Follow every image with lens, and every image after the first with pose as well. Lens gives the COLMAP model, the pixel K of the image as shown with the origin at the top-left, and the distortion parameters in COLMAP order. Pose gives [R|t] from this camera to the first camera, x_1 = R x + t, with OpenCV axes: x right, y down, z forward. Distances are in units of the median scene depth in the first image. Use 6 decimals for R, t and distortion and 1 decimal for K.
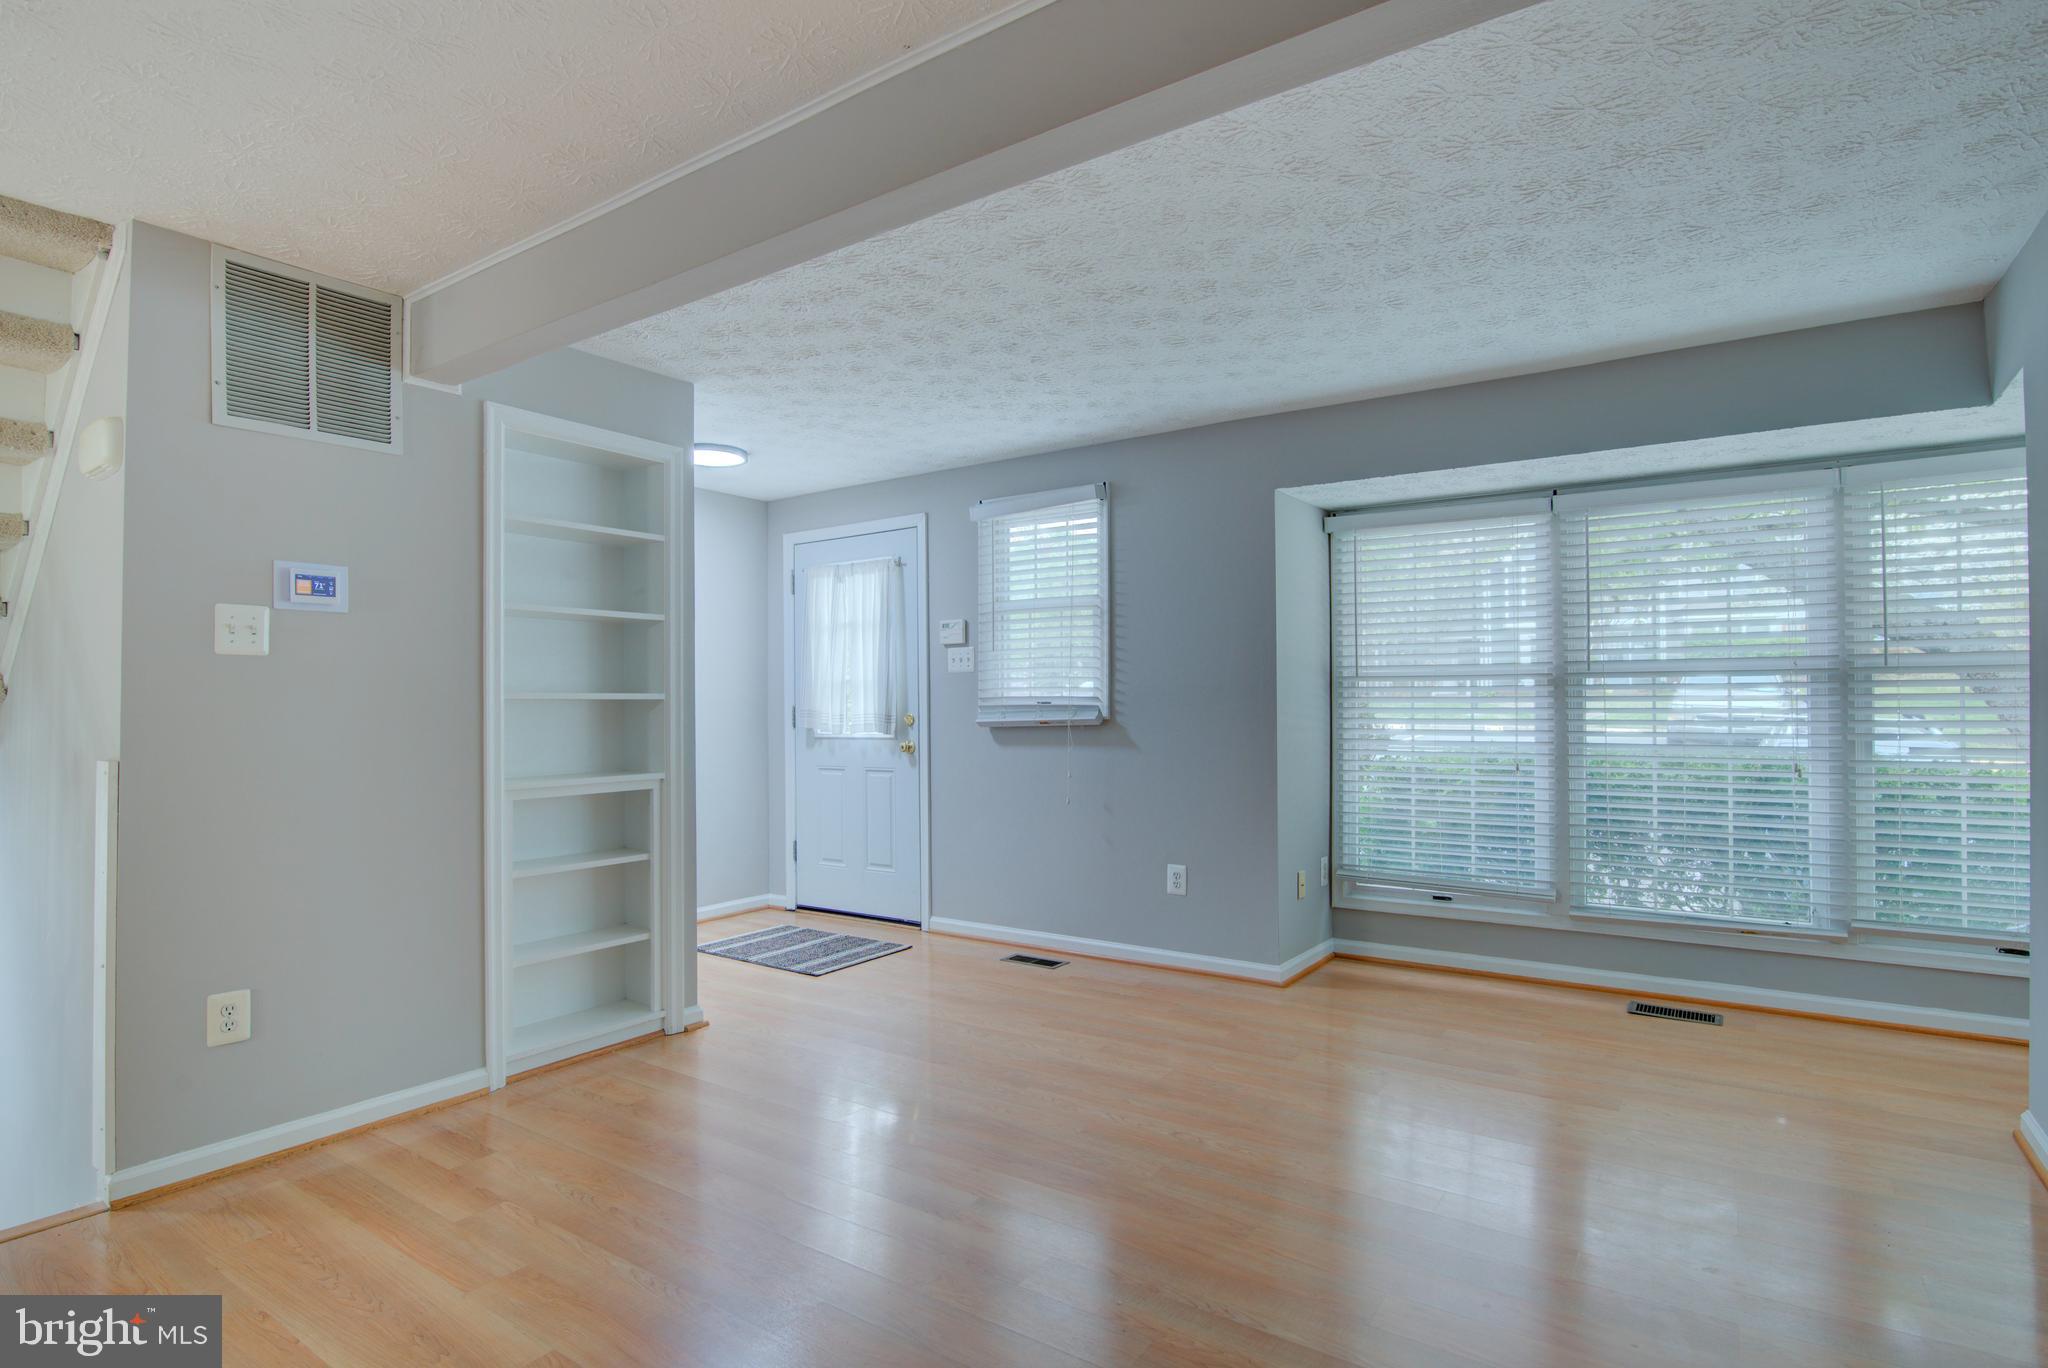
lens RADIAL K [[1031.0, 0, 989.4], [0, 1031.0, 691.7], [0, 0, 1]] dist [-0.016006, 0.000254]
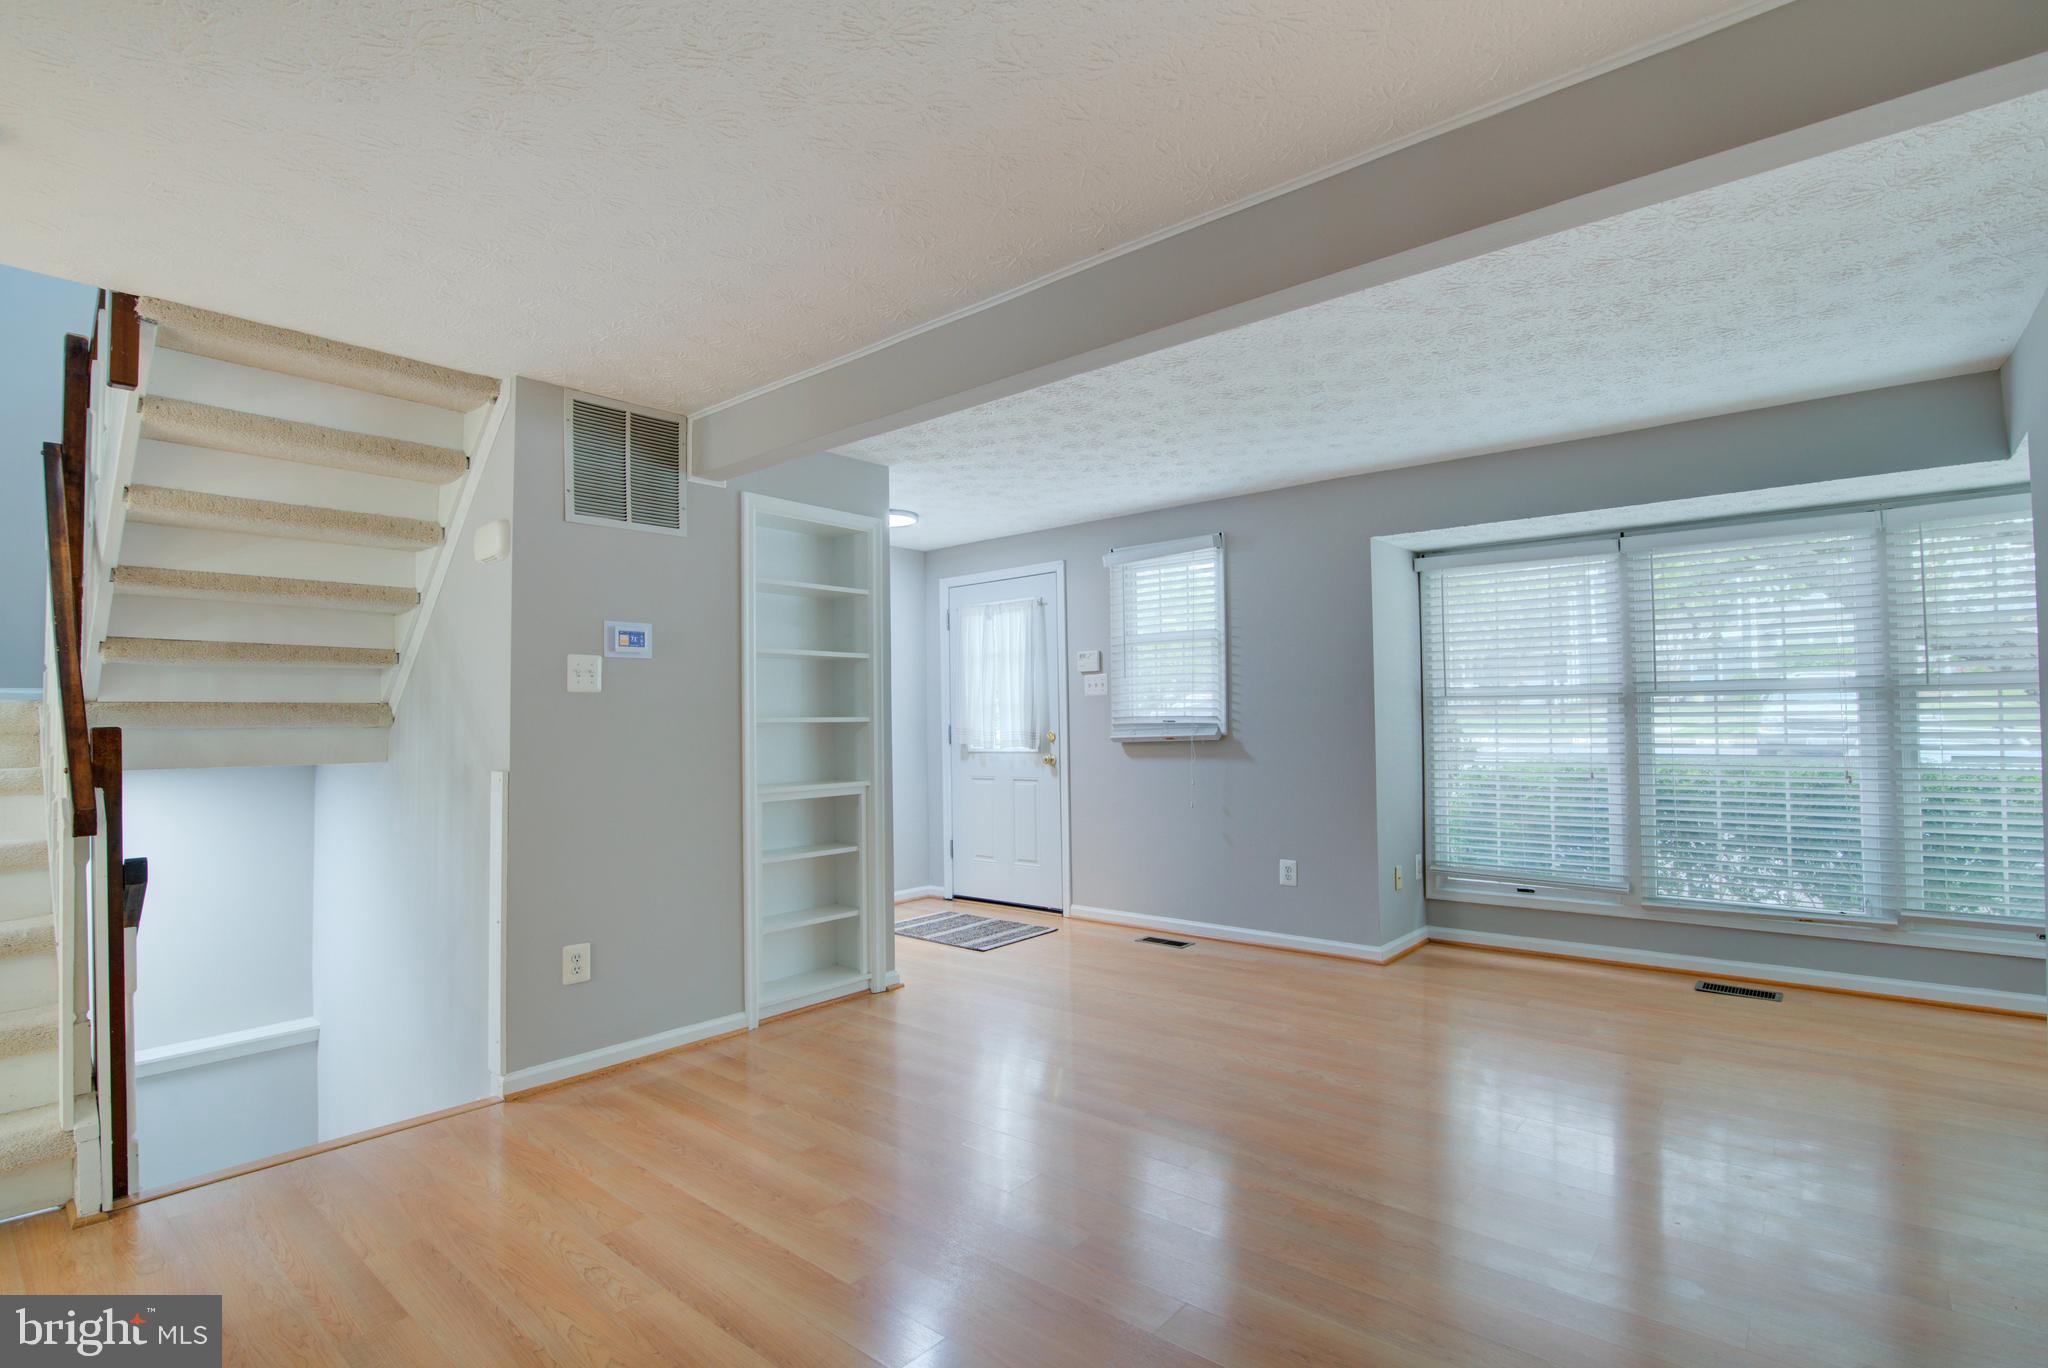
lens RADIAL K [[940.7, 0, 1013.5], [0, 940.7, 695.3], [0, 0, 1]] dist [-0.018065, 0.000739]
pose [[0.996052, -0.009458, -0.088261, -0.040581], [0.008135, 0.999849, -0.015348, -0.005485], [0.088393, 0.014569, 0.995979, -0.110931]]
